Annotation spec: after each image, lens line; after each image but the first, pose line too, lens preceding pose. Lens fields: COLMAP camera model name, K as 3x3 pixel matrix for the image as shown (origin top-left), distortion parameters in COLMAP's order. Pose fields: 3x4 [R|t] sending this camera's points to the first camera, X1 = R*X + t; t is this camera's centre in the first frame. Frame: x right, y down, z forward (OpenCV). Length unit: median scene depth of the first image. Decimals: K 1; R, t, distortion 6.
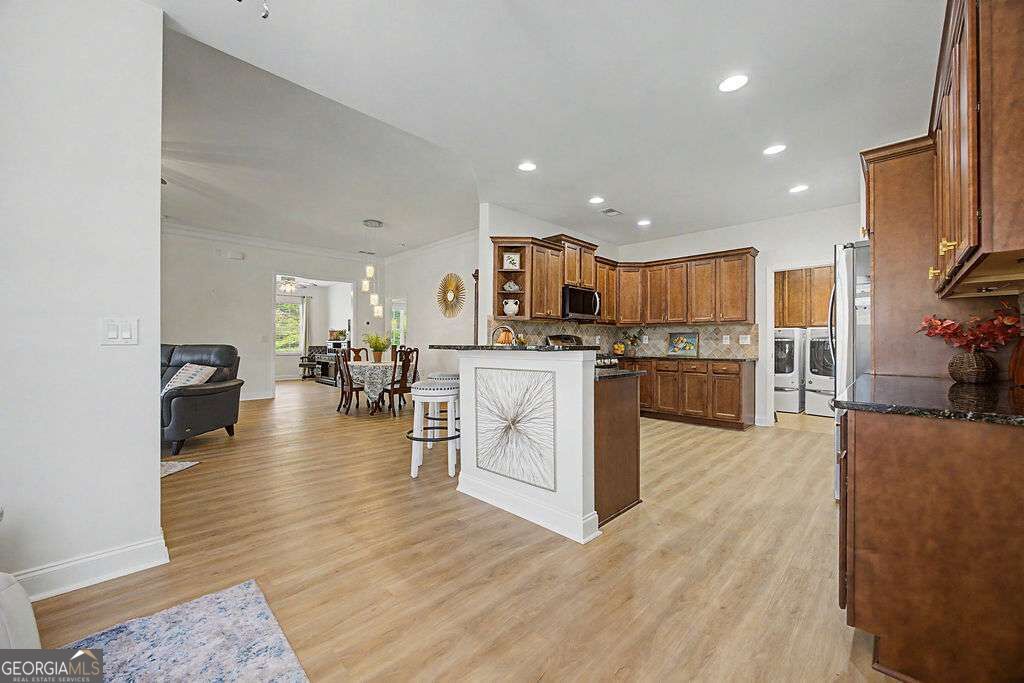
lens RADIAL K [[391.6, 0, 515.3], [0, 391.6, 341.0], [0, 0, 1]] dist [-0.016034, 0.000724]
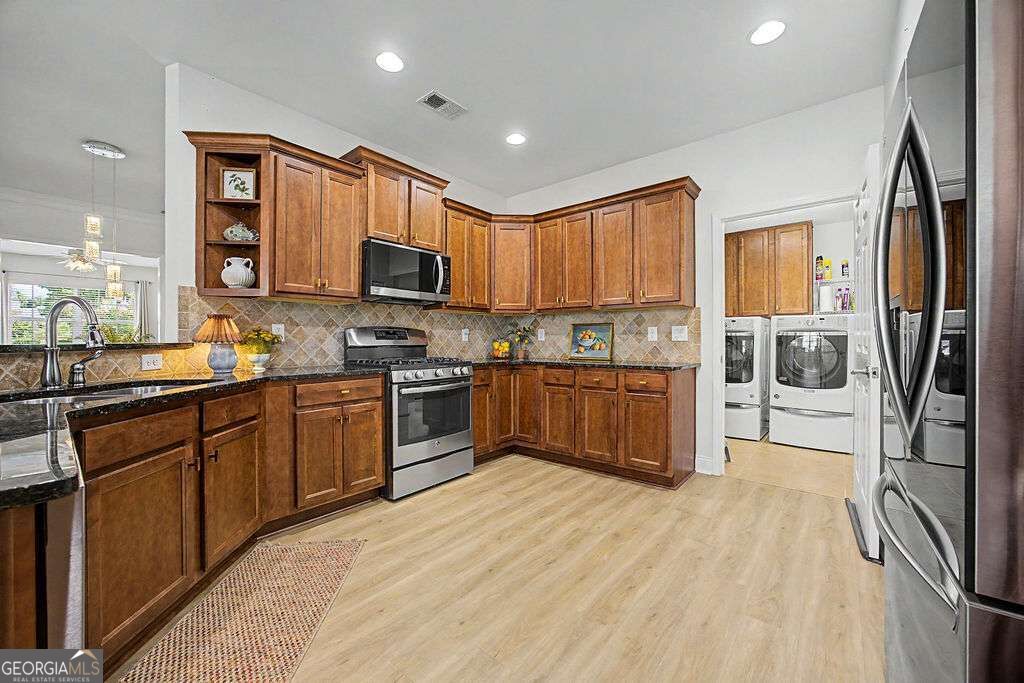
lens RADIAL K [[391.6, 0, 510.7], [0, 391.6, 339.4], [0, 0, 1]] dist [-0.016034, 0.000724]
pose [[0.996946, -0.004661, 0.077951, 0.262022], [0.004227, 0.999975, 0.005734, 0.001225], [-0.077976, -0.005387, 0.996941, 0.385592]]
